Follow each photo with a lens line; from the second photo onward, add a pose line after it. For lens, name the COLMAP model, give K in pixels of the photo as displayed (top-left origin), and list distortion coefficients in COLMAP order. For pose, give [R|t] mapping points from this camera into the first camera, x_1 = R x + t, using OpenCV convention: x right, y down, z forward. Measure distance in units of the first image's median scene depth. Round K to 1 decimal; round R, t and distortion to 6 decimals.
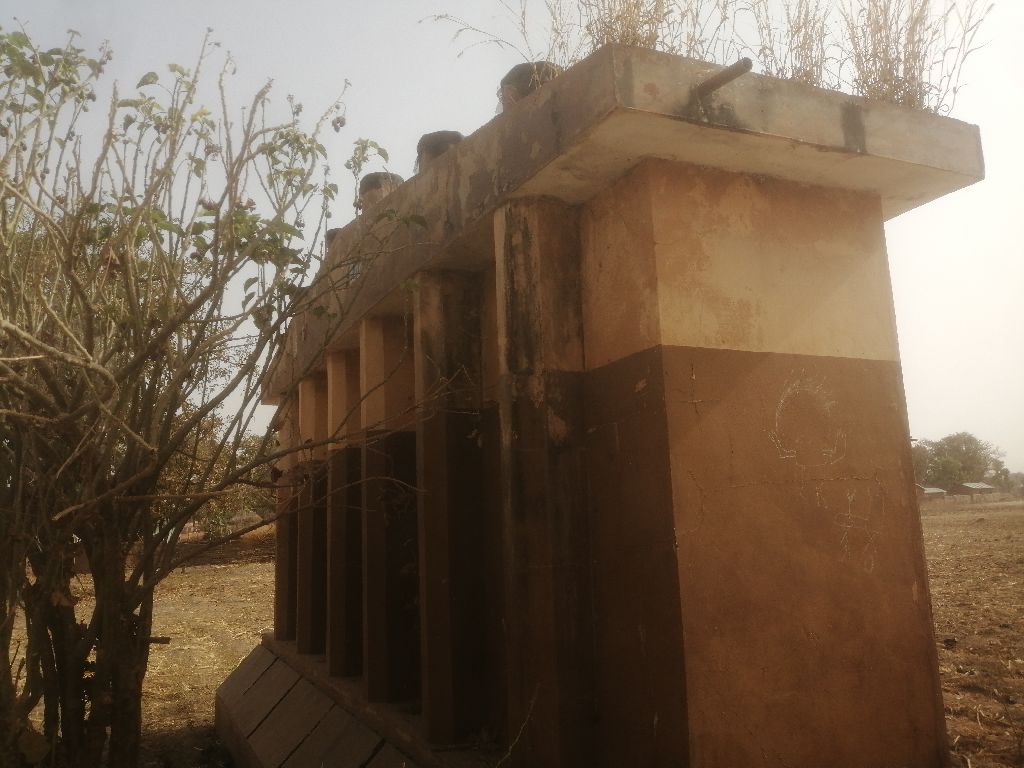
lens RADIAL K [[819.6, 0, 511.7], [0, 819.6, 376.9], [0, 0, 1]] dist [0.009548, -0.025005]
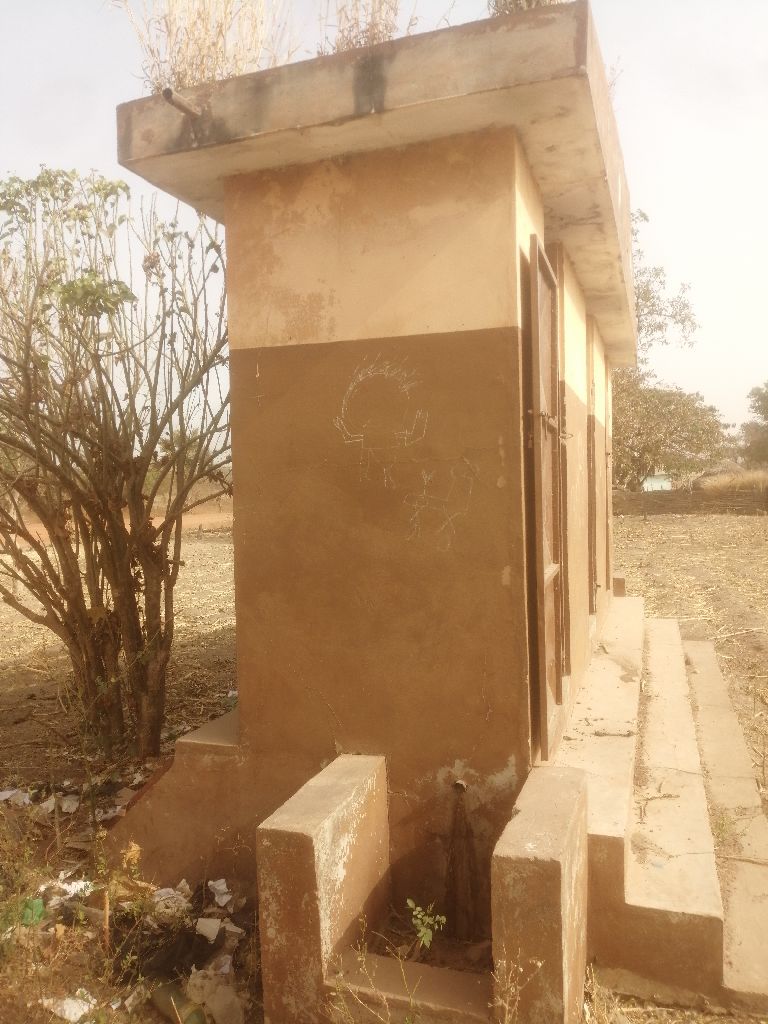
lens RADIAL K [[819.6, 0, 384.6], [0, 819.6, 518.0], [0, 0, 1]] dist [0.009548, -0.025005]
pose [[0.723574, 0.046280, -0.688693, 1.089021], [0.113458, 0.976204, 0.184806, 0.003746], [0.680858, -0.211859, 0.701105, 0.259571]]
